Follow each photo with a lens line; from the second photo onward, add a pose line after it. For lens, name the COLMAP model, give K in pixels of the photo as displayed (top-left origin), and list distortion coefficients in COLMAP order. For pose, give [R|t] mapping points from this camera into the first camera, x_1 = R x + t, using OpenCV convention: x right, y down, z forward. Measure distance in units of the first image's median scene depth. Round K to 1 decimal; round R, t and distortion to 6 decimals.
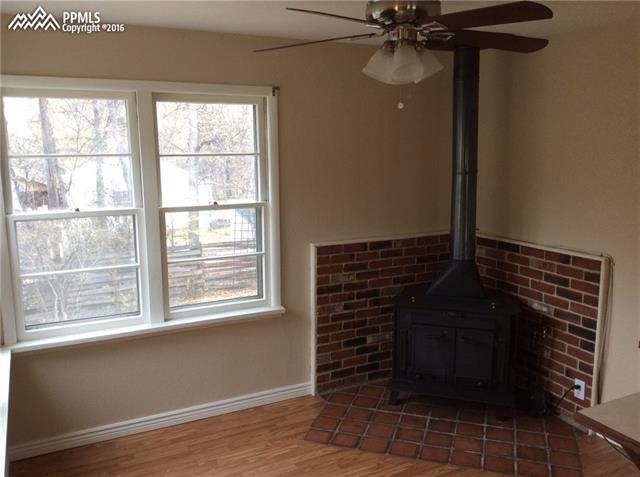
lens RADIAL K [[586.5, 0, 322.2], [0, 586.5, 236.3], [0, 0, 1]] dist [0.094935, 0.000000]
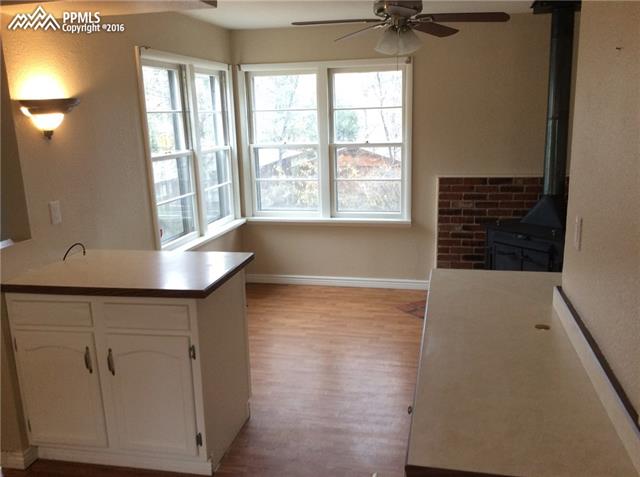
lens RADIAL K [[586.5, 0, 318.8], [0, 586.5, 240.8], [0, 0, 1]] dist [0.094935, 0.000000]
pose [[0.766294, 0.120825, -0.631027, 0.625853], [-0.082441, 0.992530, 0.089930, 0.061015], [0.637179, -0.016891, 0.770531, -0.191029]]
